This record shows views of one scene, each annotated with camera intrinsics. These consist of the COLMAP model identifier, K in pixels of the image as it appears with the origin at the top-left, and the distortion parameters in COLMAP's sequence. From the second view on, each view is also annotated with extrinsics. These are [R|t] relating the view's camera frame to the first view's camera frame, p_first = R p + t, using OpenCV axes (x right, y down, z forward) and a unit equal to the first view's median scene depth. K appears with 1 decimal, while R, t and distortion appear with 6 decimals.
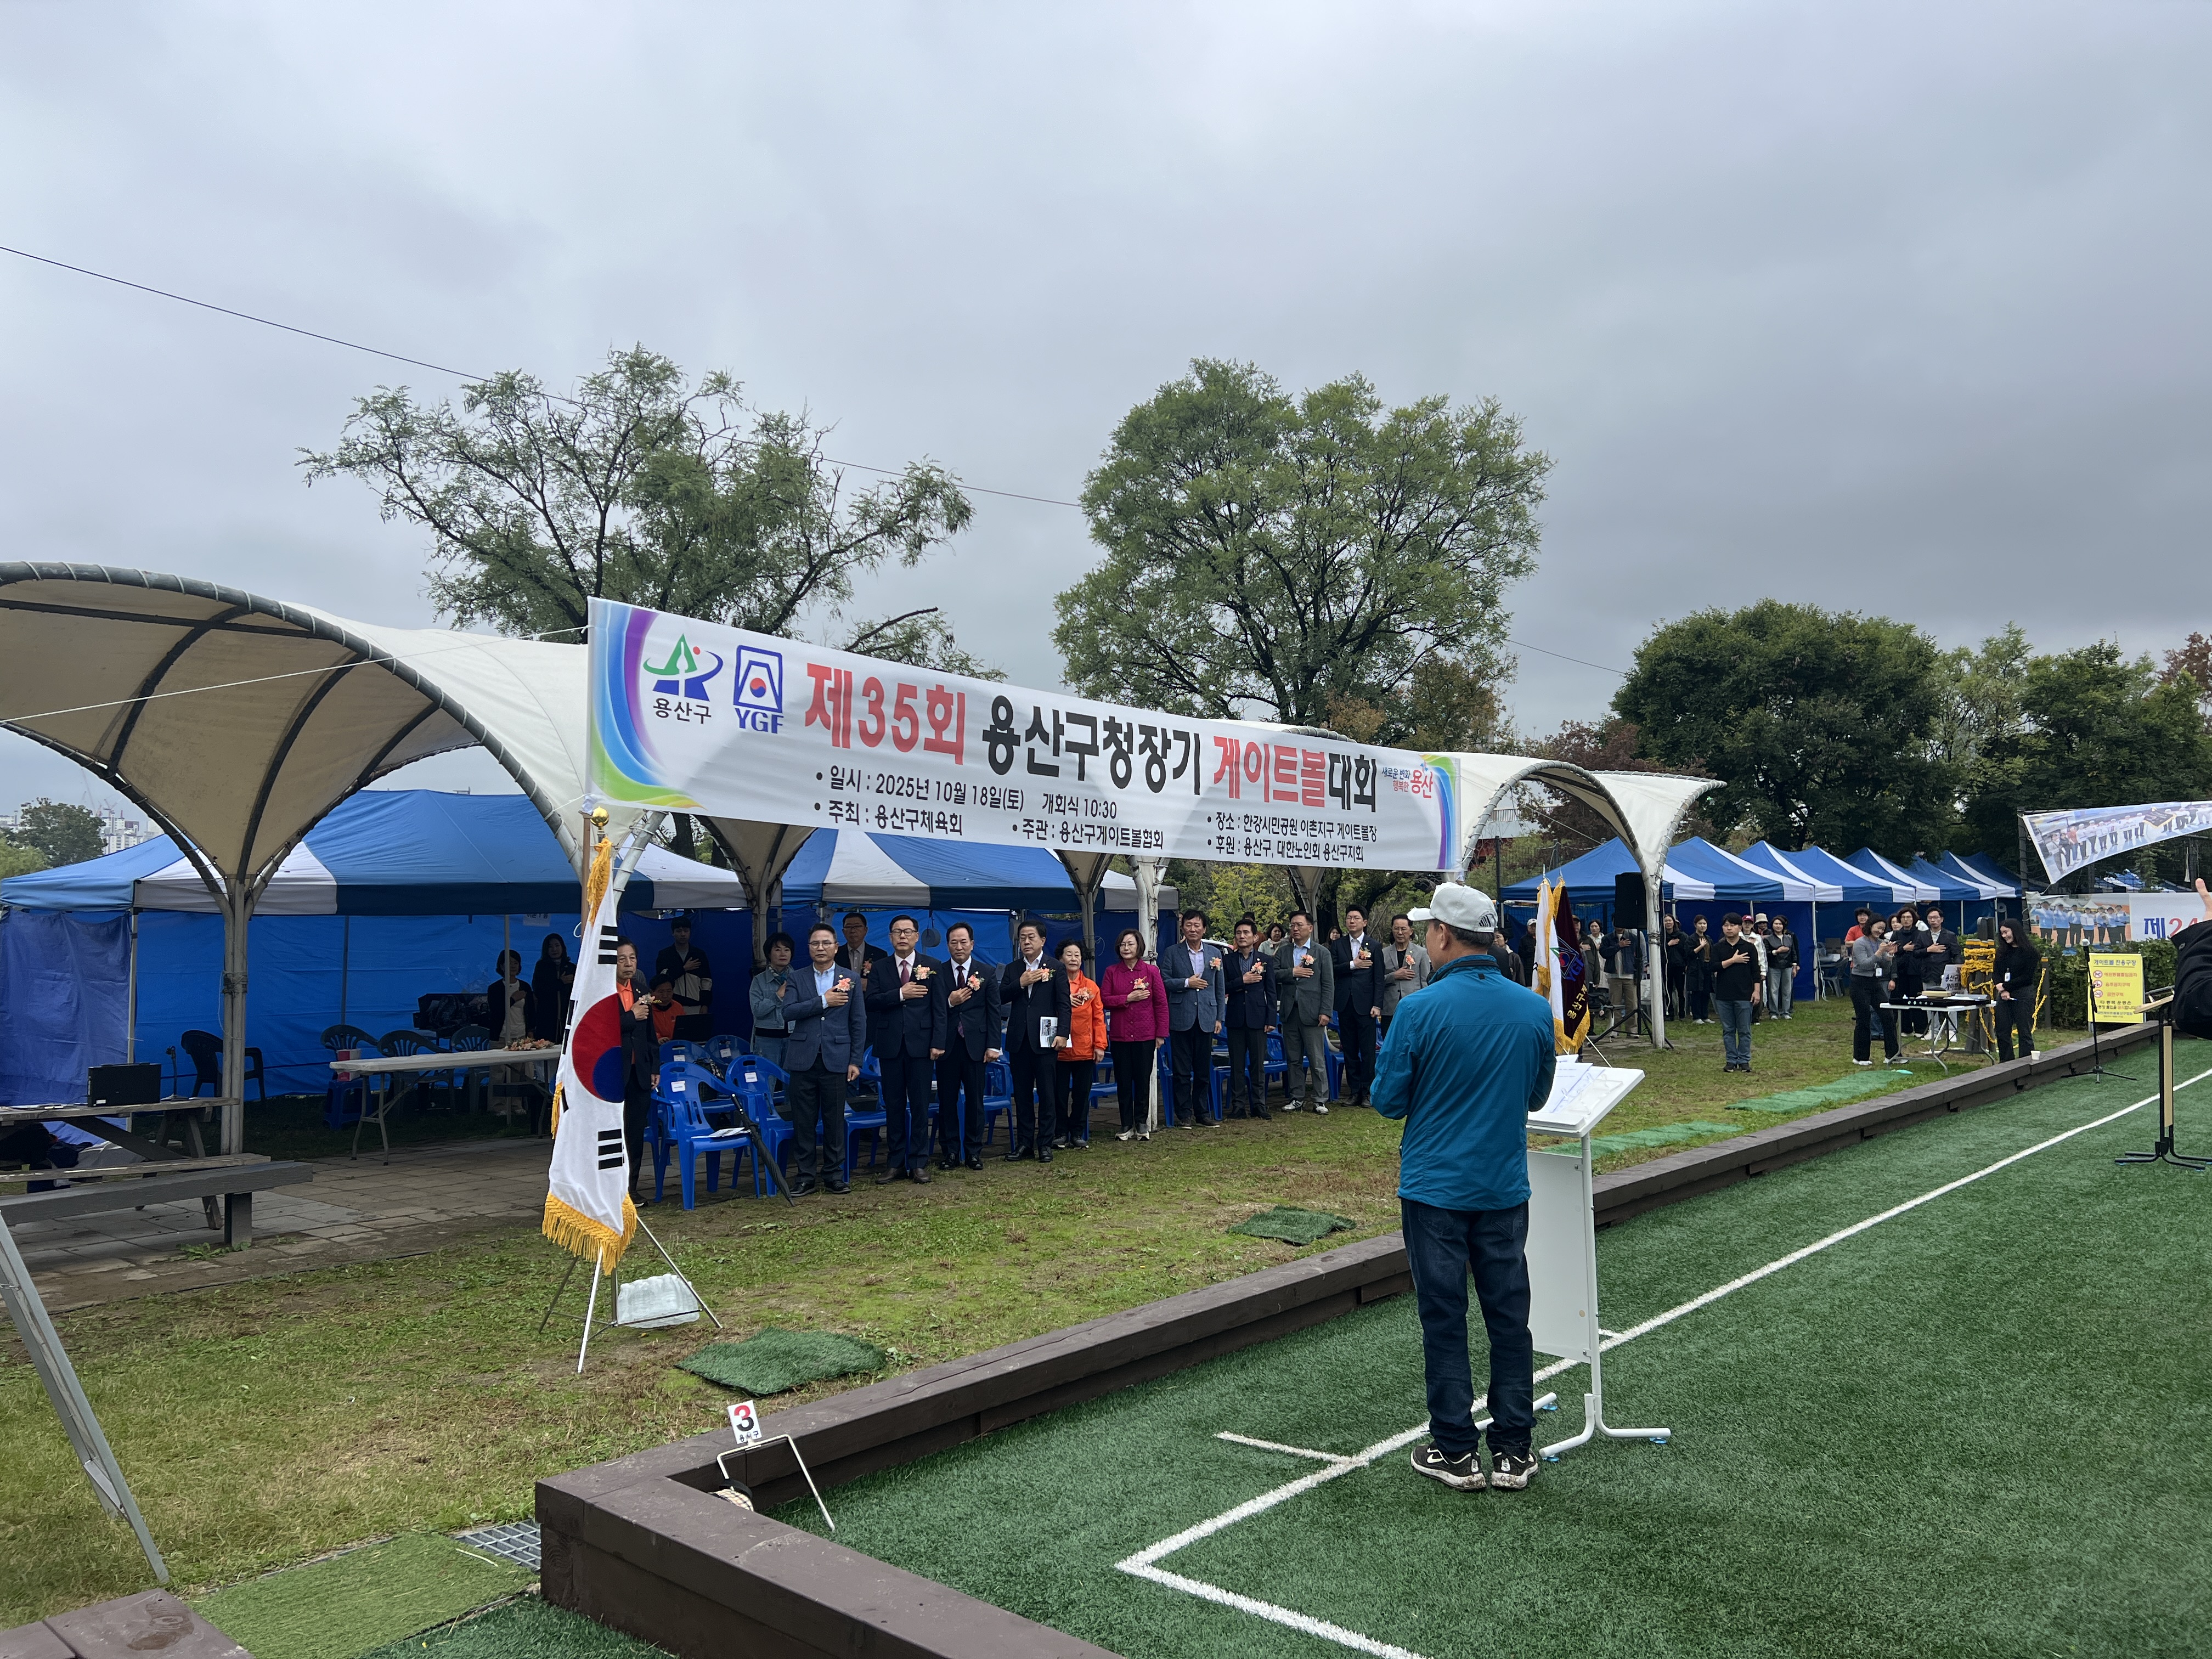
lens RADIAL K [[1650.0, 0, 1098.4], [0, 1650.0, 831.2], [0, 0, 1]] dist [0.048348, -0.039824]
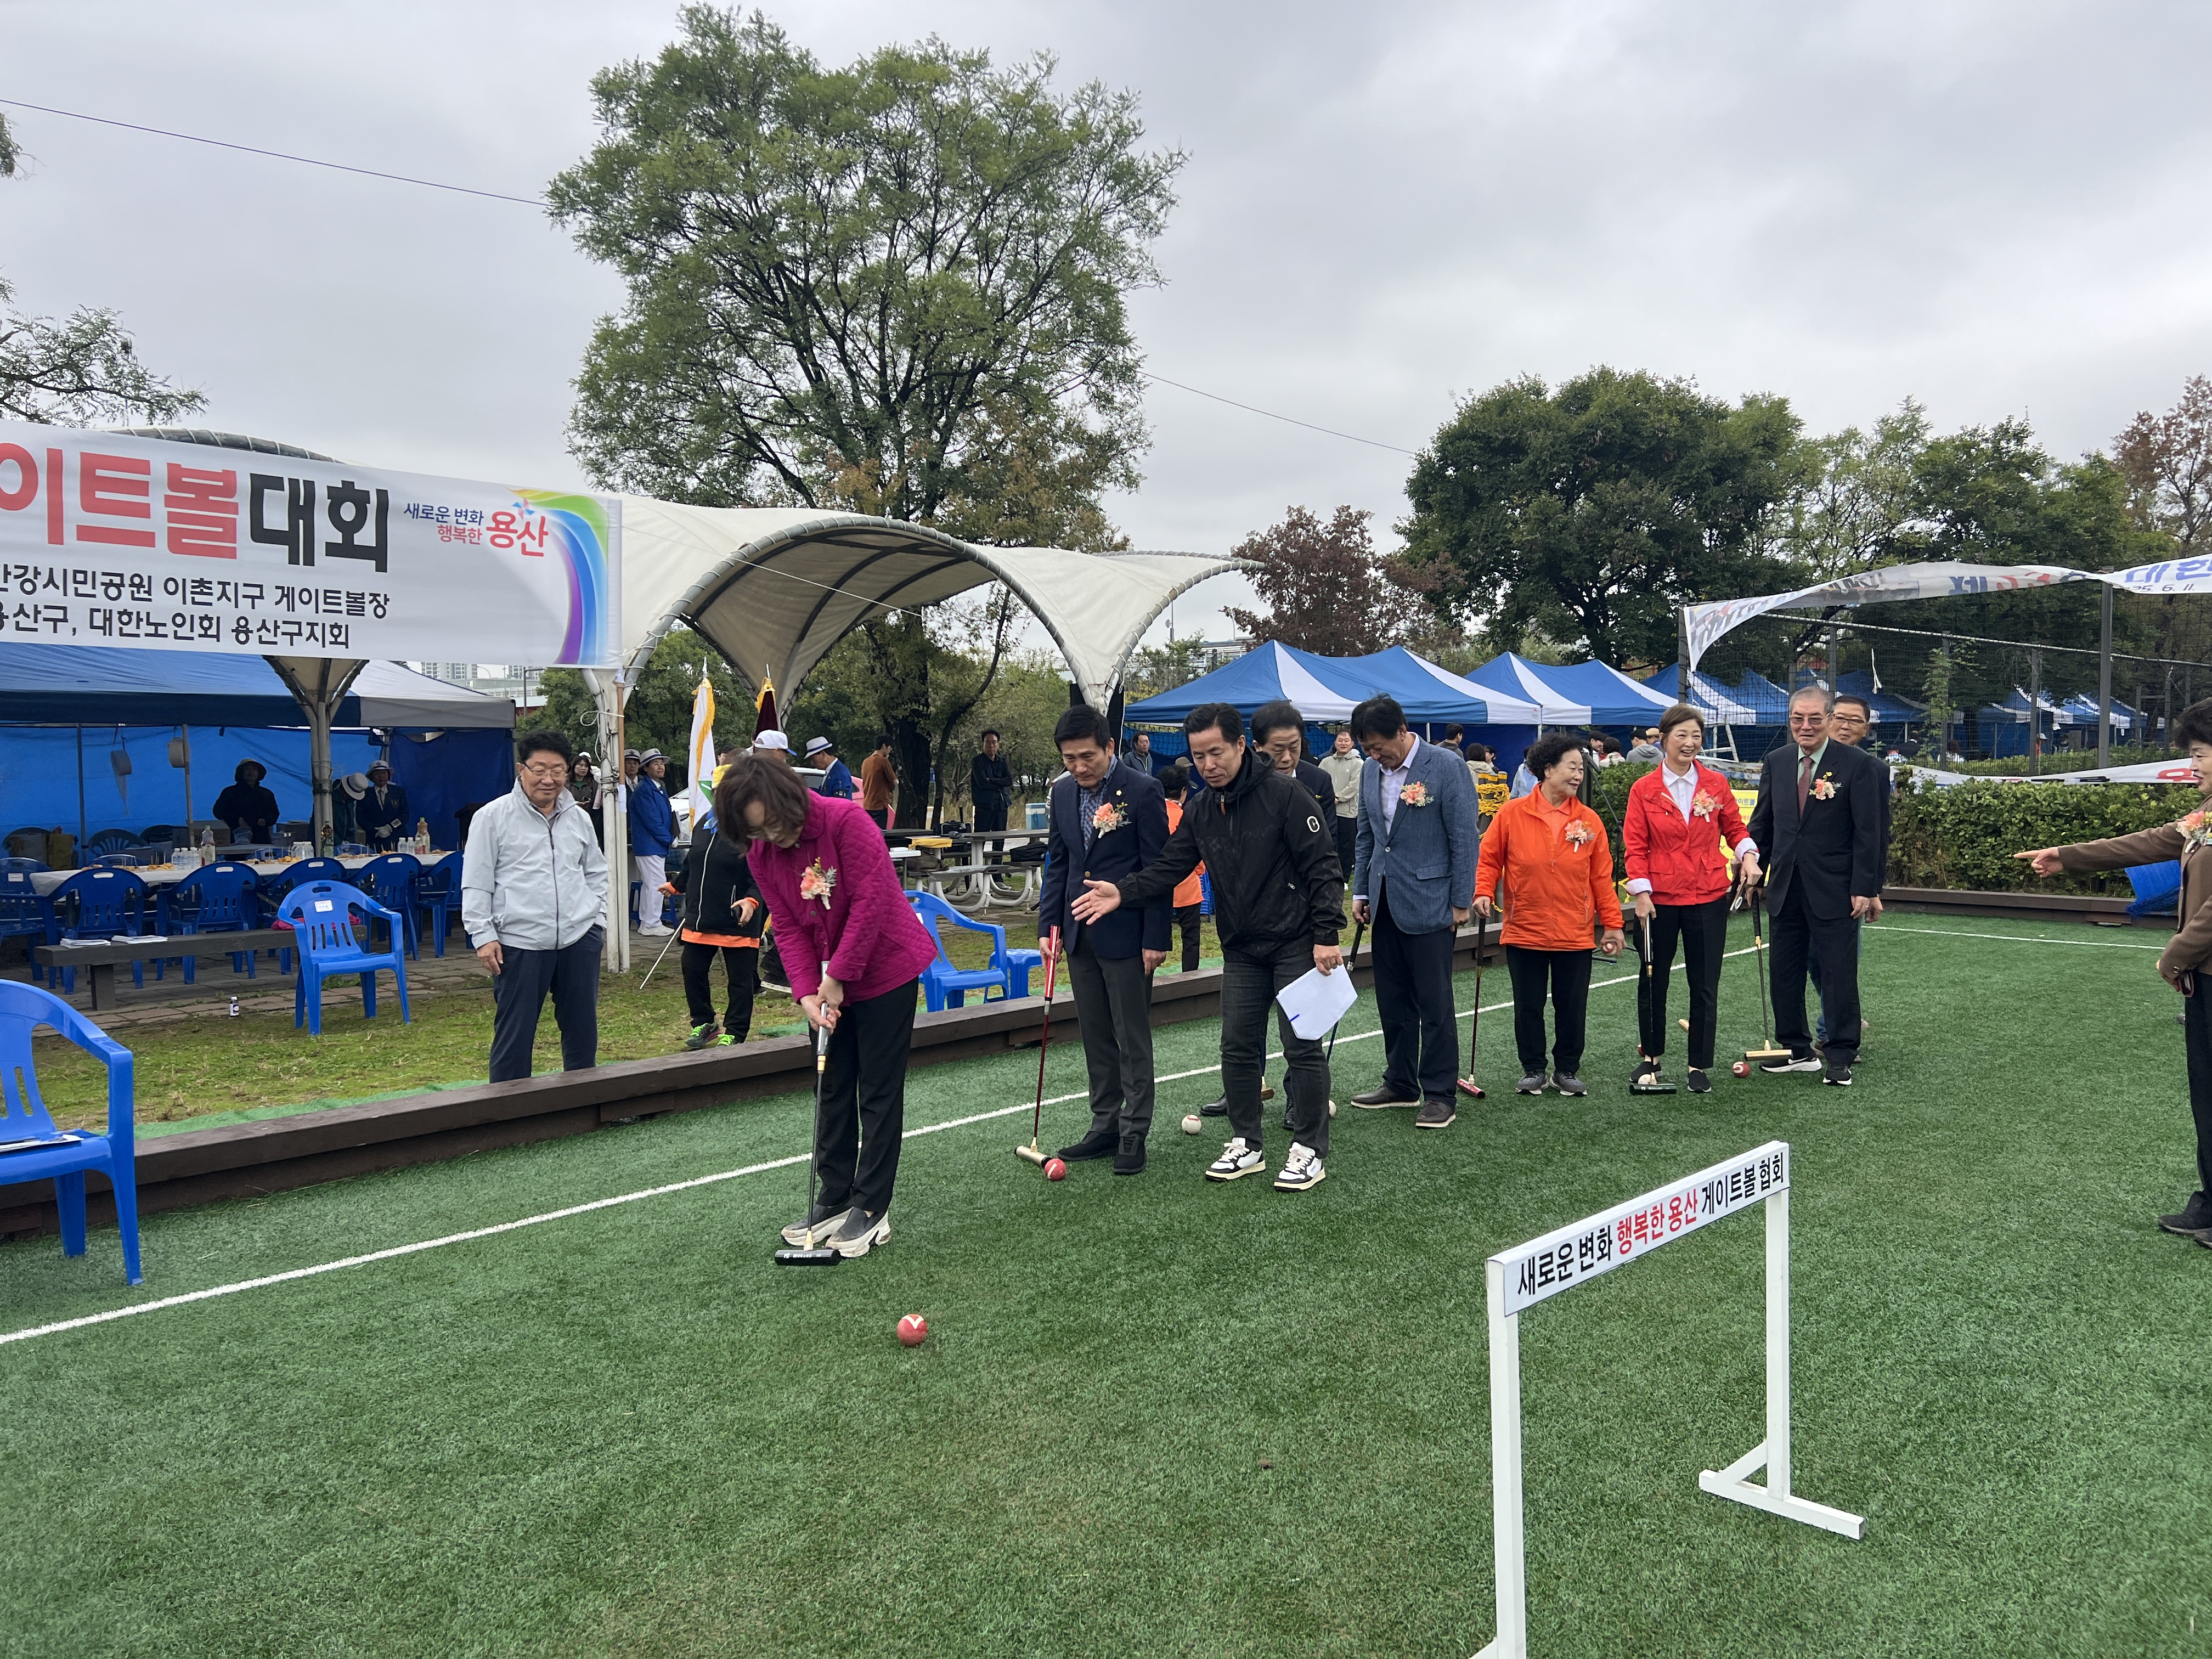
lens RADIAL K [[1650.0, 0, 1091.6], [0, 1650.0, 808.4], [0, 0, 1]] dist [0.048348, -0.039824]
pose [[0.999260, 0.008002, -0.037623, 0.366417], [-0.004559, 0.995864, 0.090747, 0.015793], [0.038193, -0.090508, 0.995163, 0.277098]]
